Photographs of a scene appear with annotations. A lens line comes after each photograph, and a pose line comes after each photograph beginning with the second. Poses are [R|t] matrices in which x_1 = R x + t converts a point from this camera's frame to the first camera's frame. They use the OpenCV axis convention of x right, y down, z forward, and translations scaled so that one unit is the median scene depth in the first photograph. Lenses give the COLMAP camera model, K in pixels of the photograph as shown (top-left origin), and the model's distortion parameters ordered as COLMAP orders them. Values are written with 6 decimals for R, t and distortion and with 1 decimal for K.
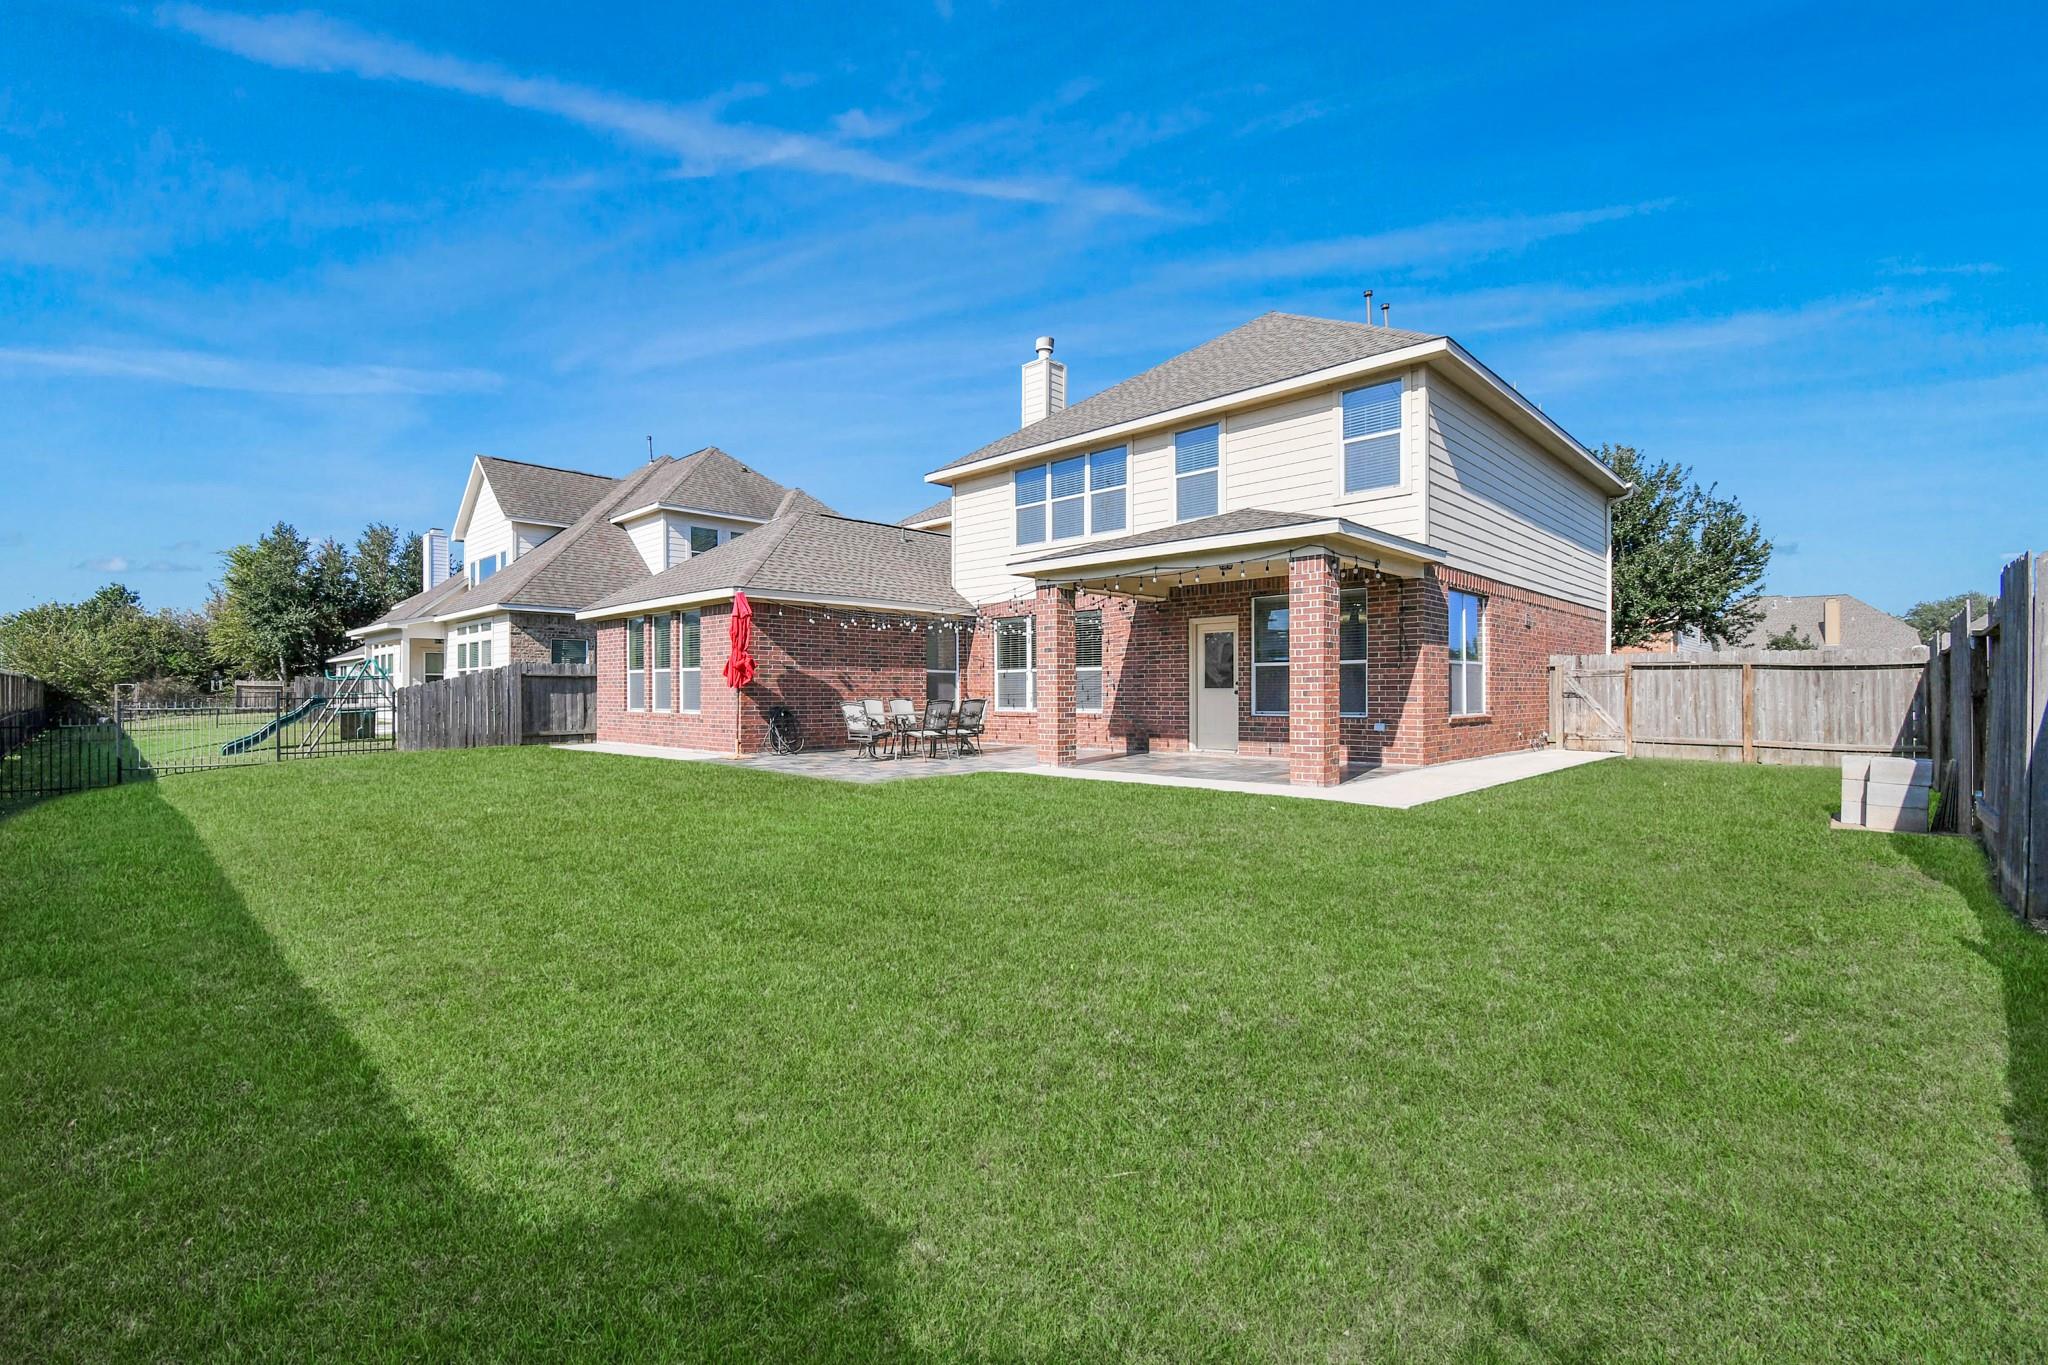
lens RADIAL K [[902.4, 0, 1044.5], [0, 902.4, 691.7], [0, 0, 1]] dist [0.001980, -0.011877]
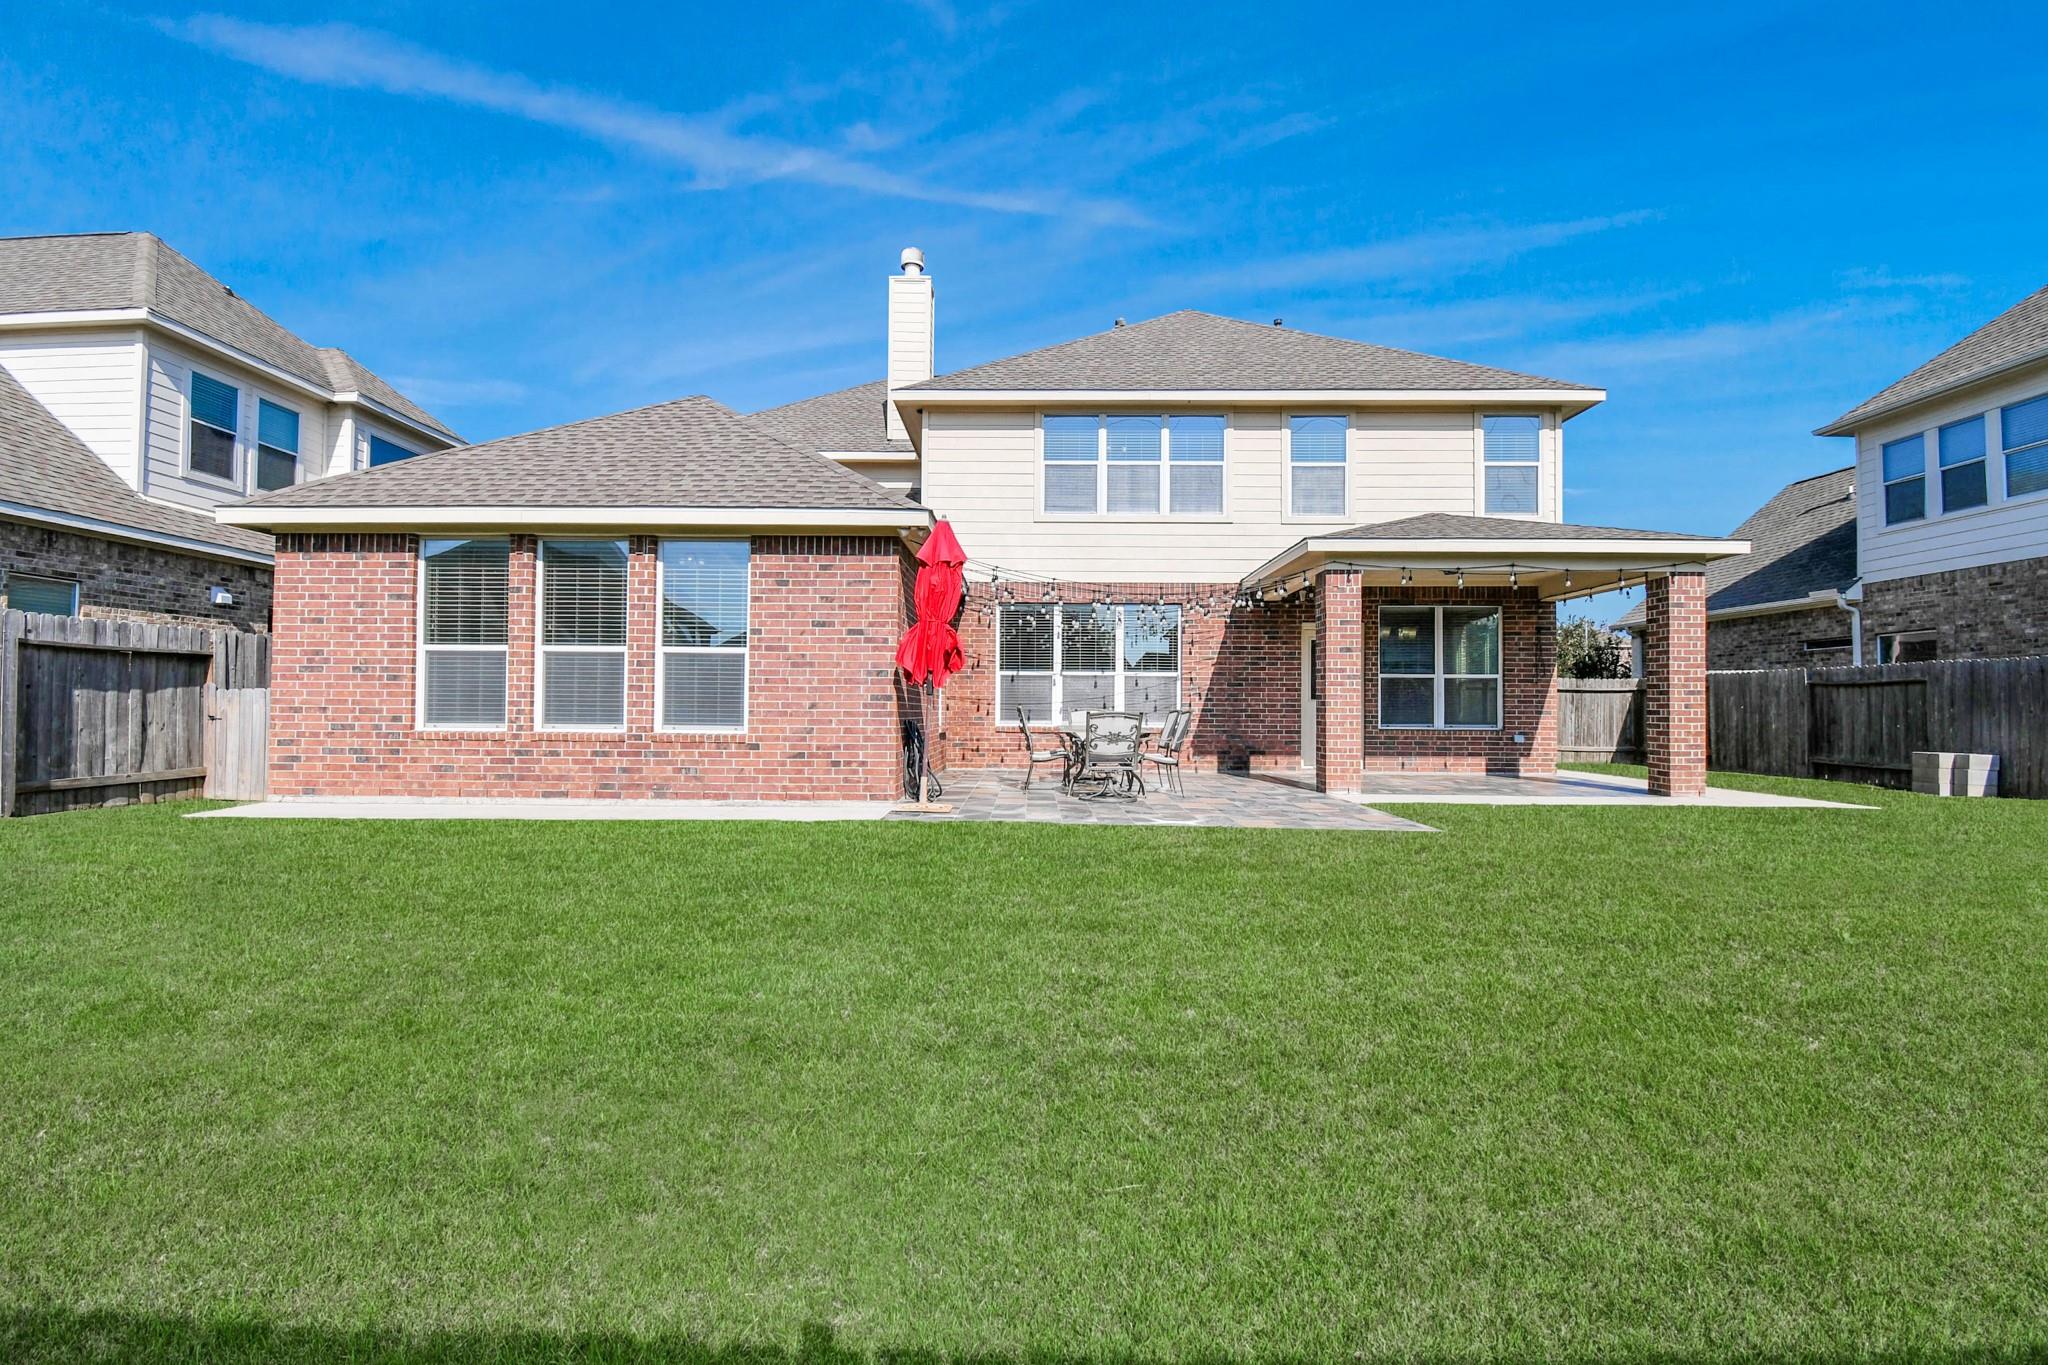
lens RADIAL K [[902.4, 0, 1023.8], [0, 902.4, 687.0], [0, 0, 1]] dist [0.001980, -0.011877]
pose [[0.739087, 0.023942, 0.673184, -0.627478], [-0.010243, 0.999652, -0.024307, 0.008417], [-0.673532, 0.011070, 0.739076, 0.498356]]
